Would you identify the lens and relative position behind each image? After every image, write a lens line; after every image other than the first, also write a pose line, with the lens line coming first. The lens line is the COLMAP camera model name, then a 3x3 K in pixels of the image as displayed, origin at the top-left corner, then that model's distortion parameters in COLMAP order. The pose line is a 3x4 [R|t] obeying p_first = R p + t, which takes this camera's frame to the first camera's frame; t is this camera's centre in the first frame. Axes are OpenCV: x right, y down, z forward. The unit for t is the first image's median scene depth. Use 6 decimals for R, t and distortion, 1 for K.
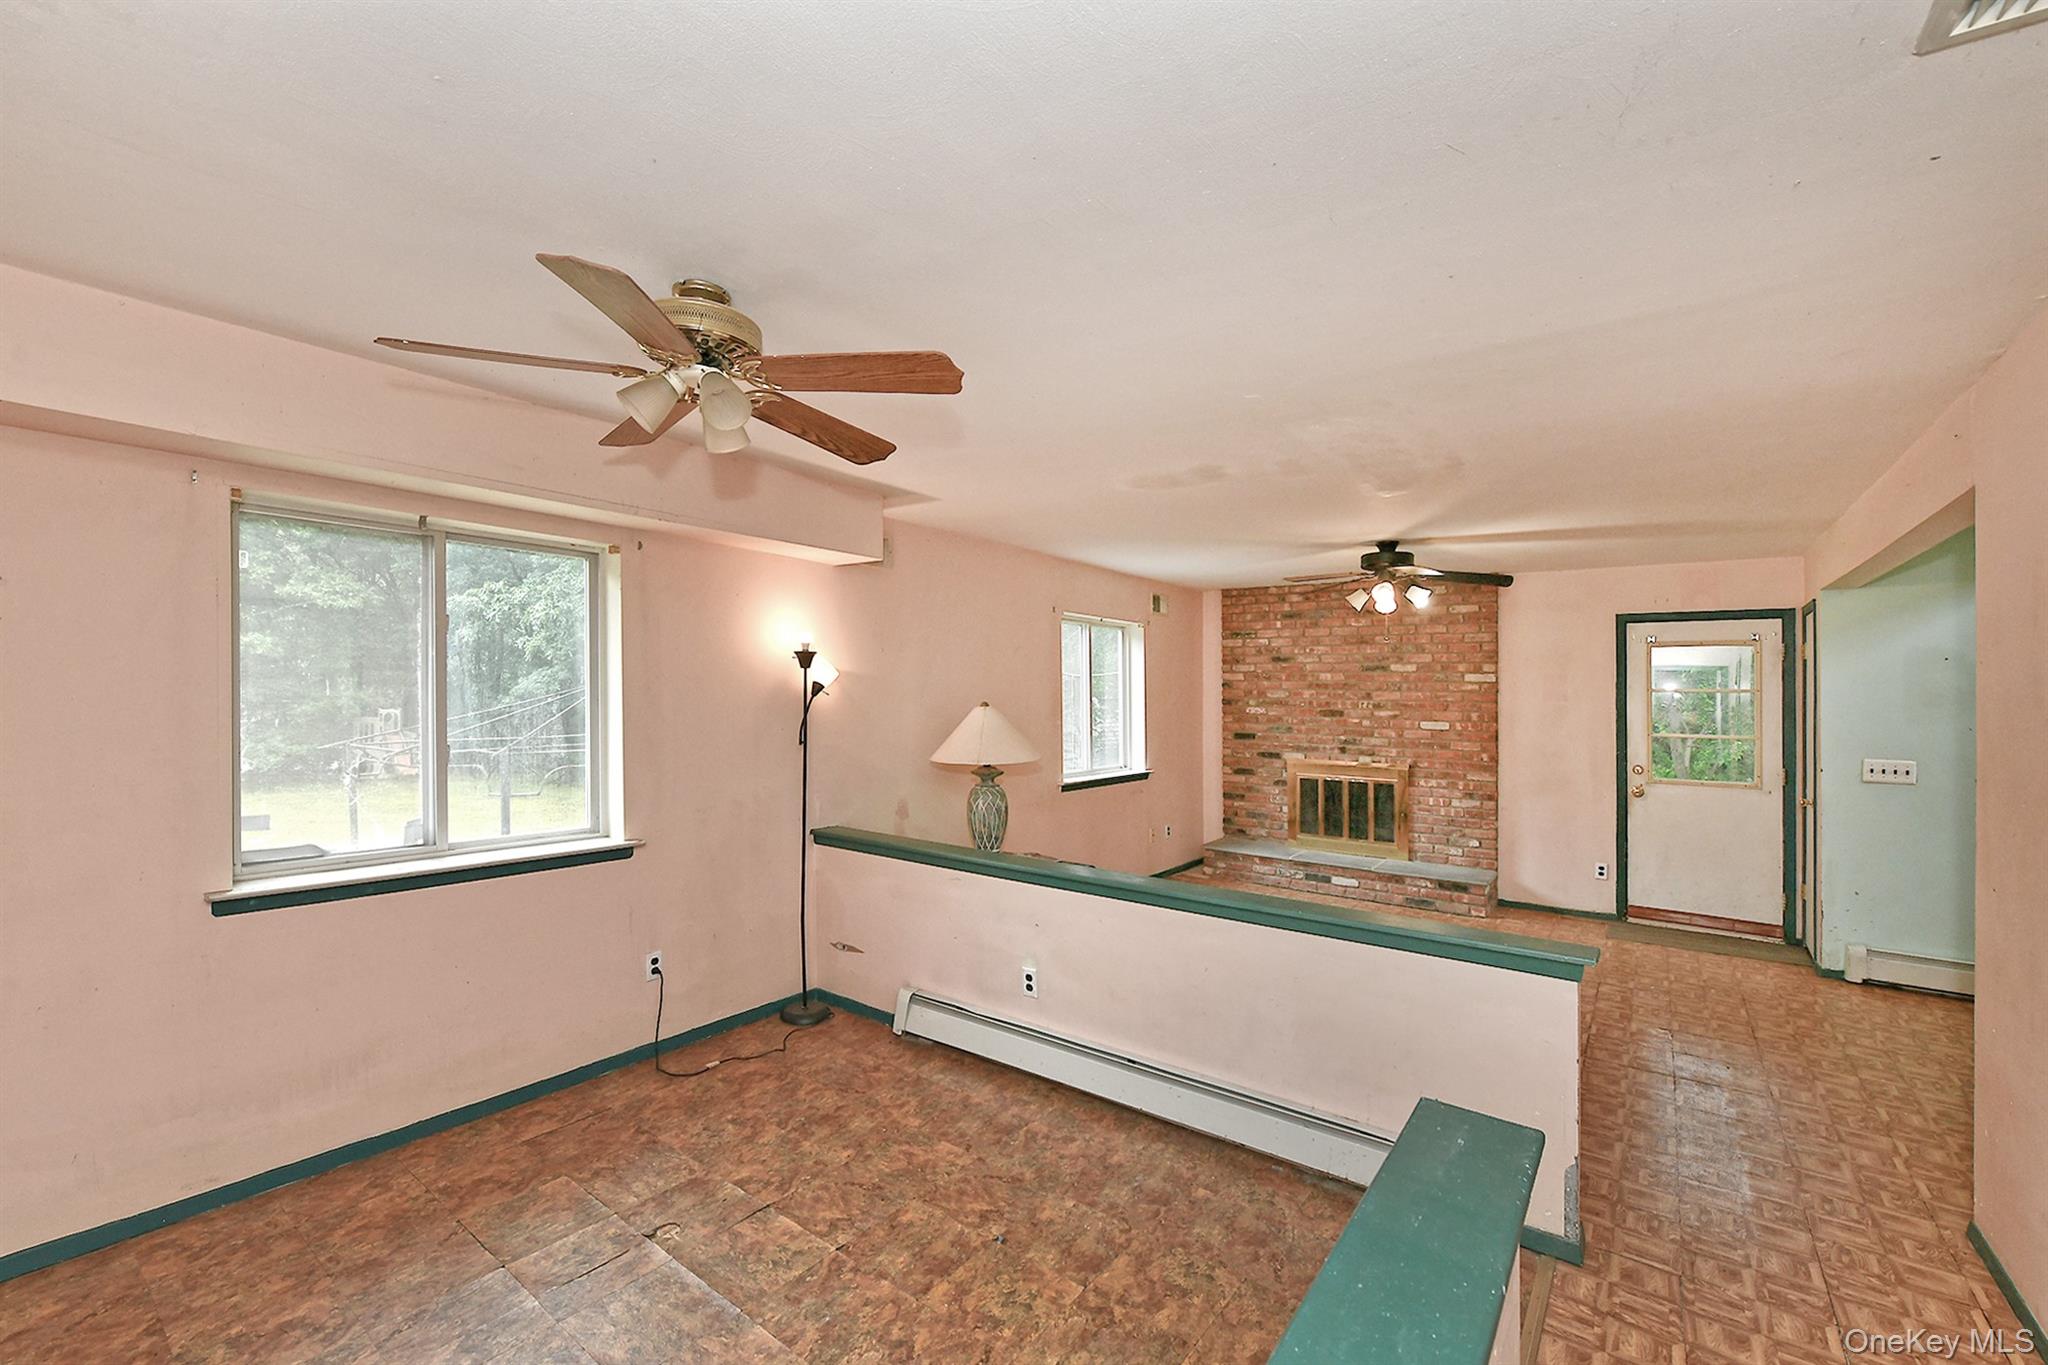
lens RADIAL K [[868.9, 0, 992.3], [0, 868.9, 647.8], [0, 0, 1]] dist [-0.008133, -0.001136]
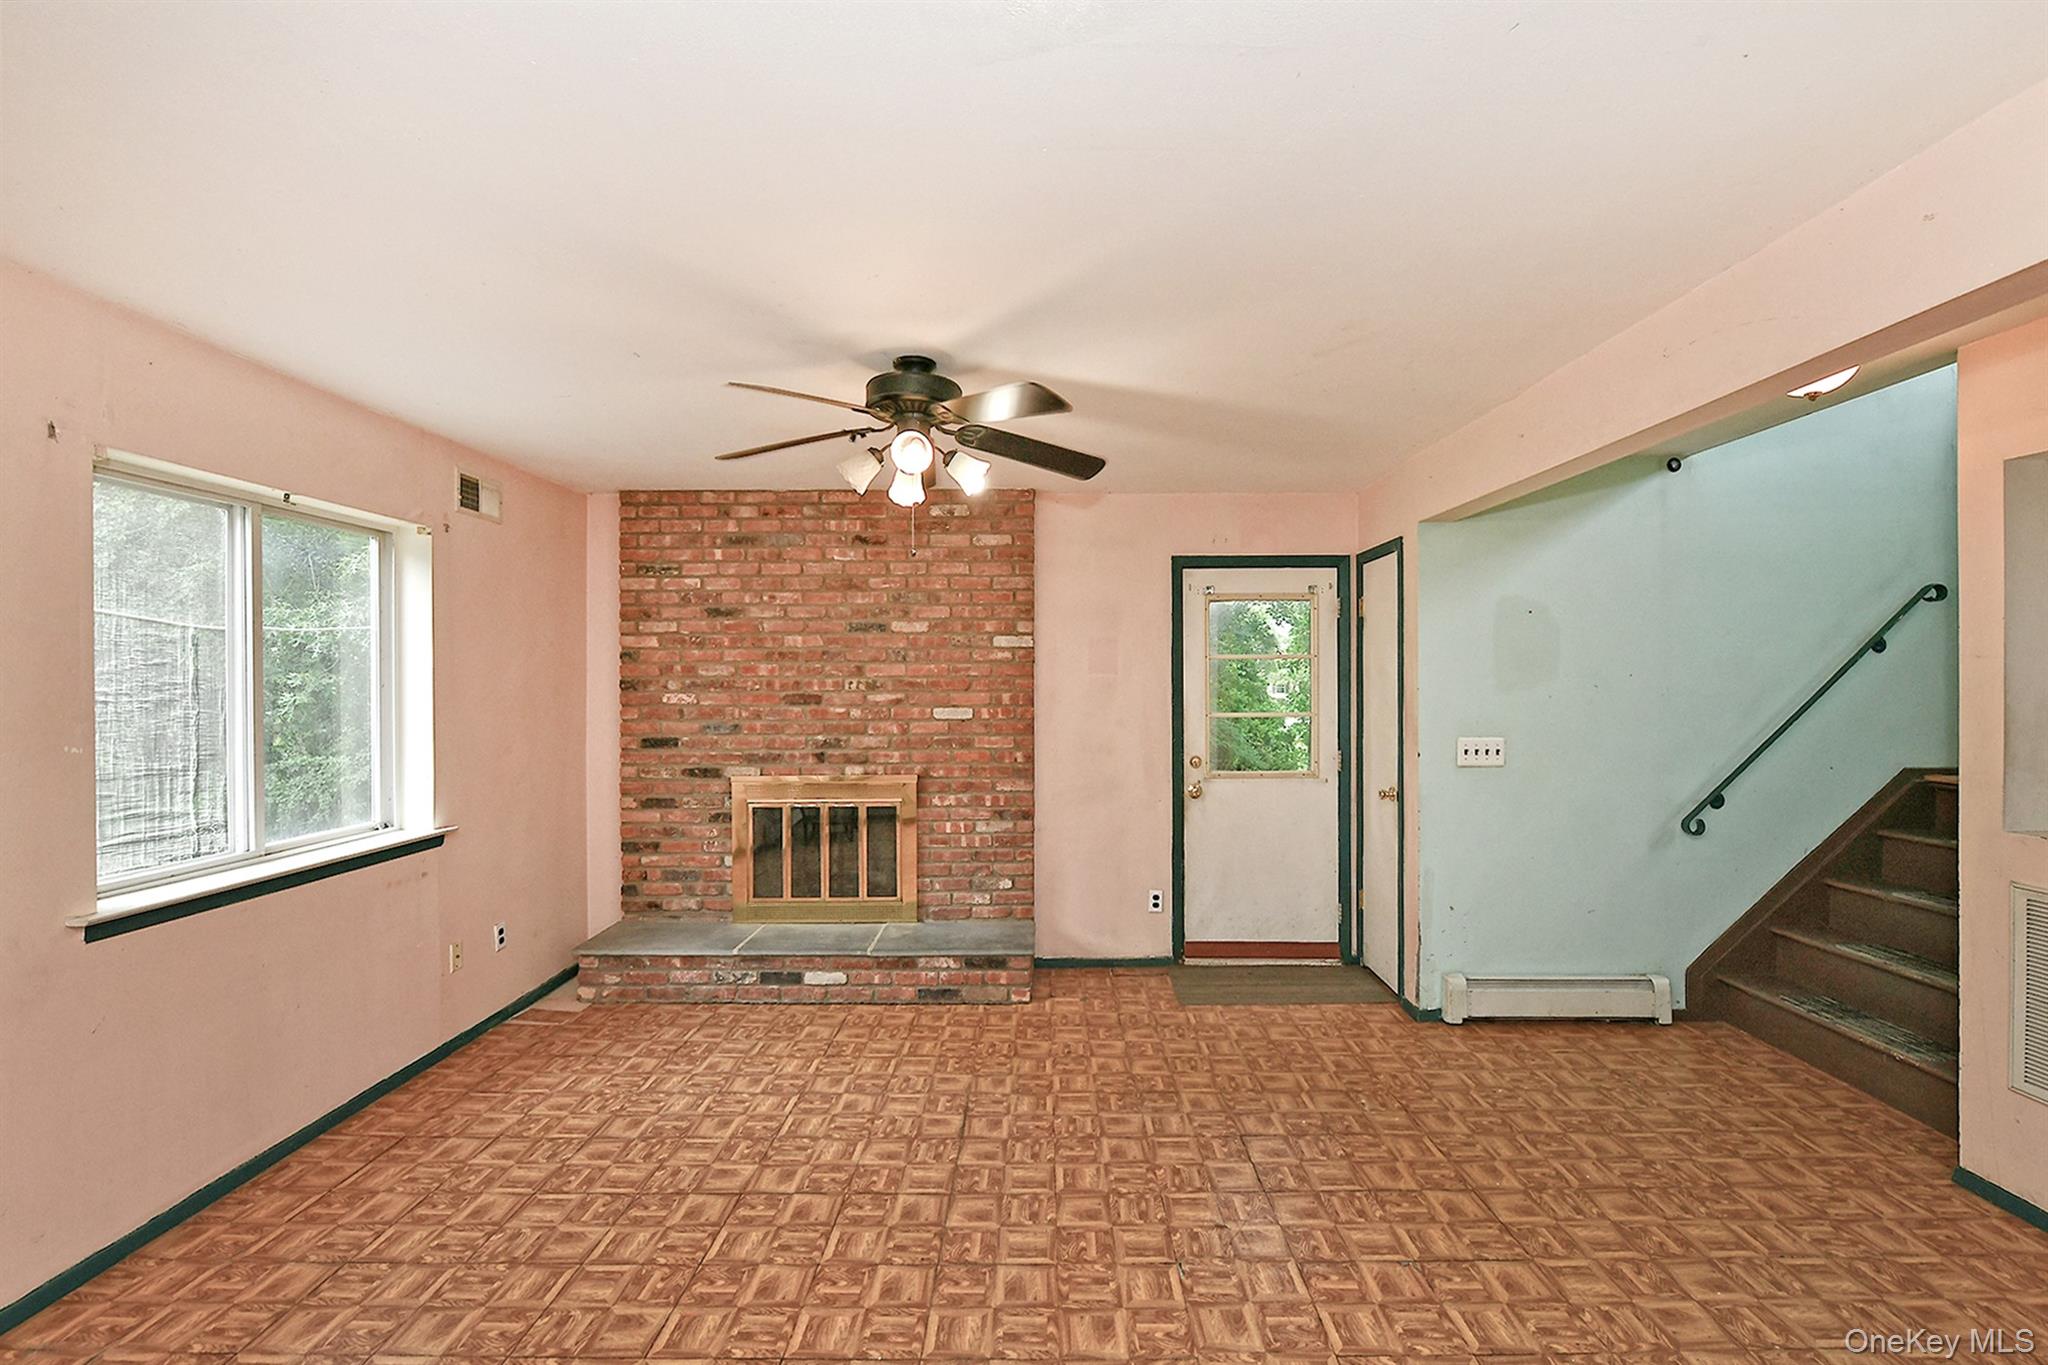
lens RADIAL K [[805.6, 0, 1016.0], [0, 805.6, 675.5], [0, 0, 1]] dist [-0.008319, -0.001237]
pose [[0.803811, -0.014116, 0.594717, 0.183108], [-0.013053, 0.999059, 0.041355, 0.034616], [-0.594741, -0.041004, 0.802871, 0.479284]]
